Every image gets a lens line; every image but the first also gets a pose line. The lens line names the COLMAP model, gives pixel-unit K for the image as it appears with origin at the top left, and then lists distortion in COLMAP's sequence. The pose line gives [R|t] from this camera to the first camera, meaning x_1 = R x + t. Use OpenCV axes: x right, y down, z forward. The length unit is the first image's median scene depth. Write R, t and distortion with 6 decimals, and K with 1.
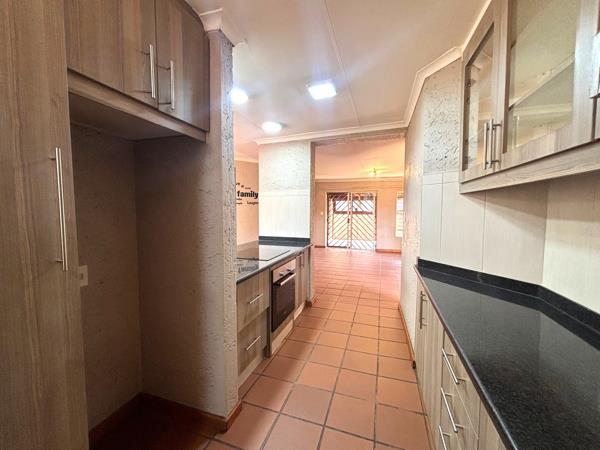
lens RADIAL K [[249.6, 0, 301.7], [0, 249.6, 223.0], [0, 0, 1]] dist [-0.001745, 0.000334]
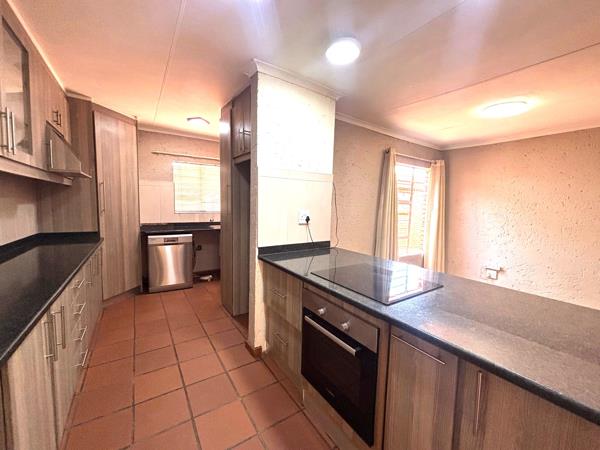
lens RADIAL K [[249.6, 0, 301.7], [0, 249.6, 223.0], [0, 0, 1]] dist [-0.001745, 0.000334]
pose [[-0.623495, 0.043345, -0.780625, 0.118384], [-0.075351, 0.990482, 0.115182, -0.019457], [0.778188, 0.130637, -0.614295, 0.388563]]
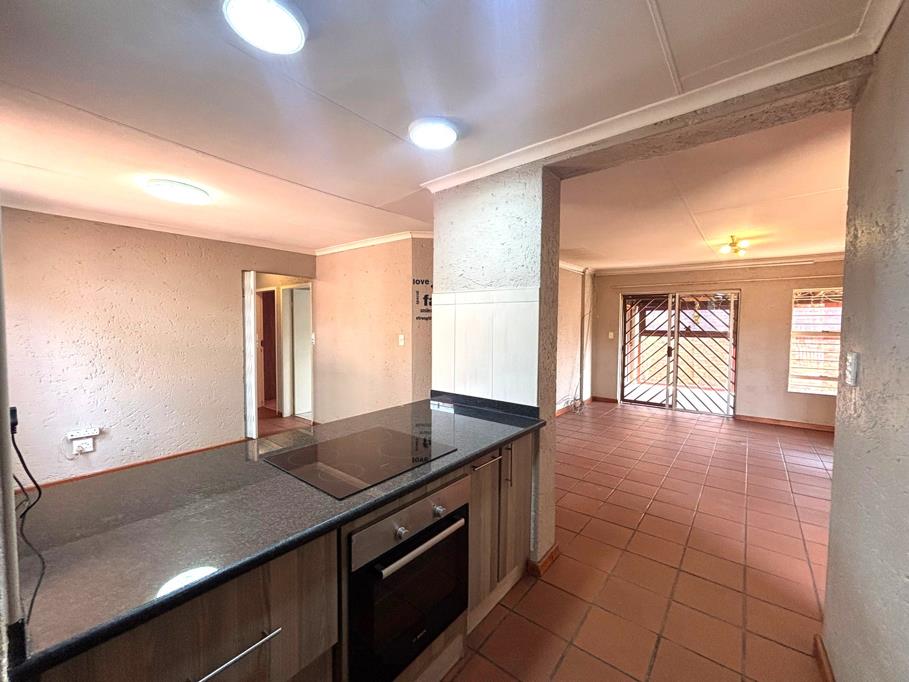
lens RADIAL K [[378.1, 0, 457.1], [0, 378.1, 338.0], [0, 0, 1]] dist [-0.001745, 0.000334]
pose [[0.939891, 0.017566, -0.341022, 0.049433], [-0.022938, 0.999668, -0.011725, -0.017347], [0.340703, 0.018843, 0.939982, 0.162888]]
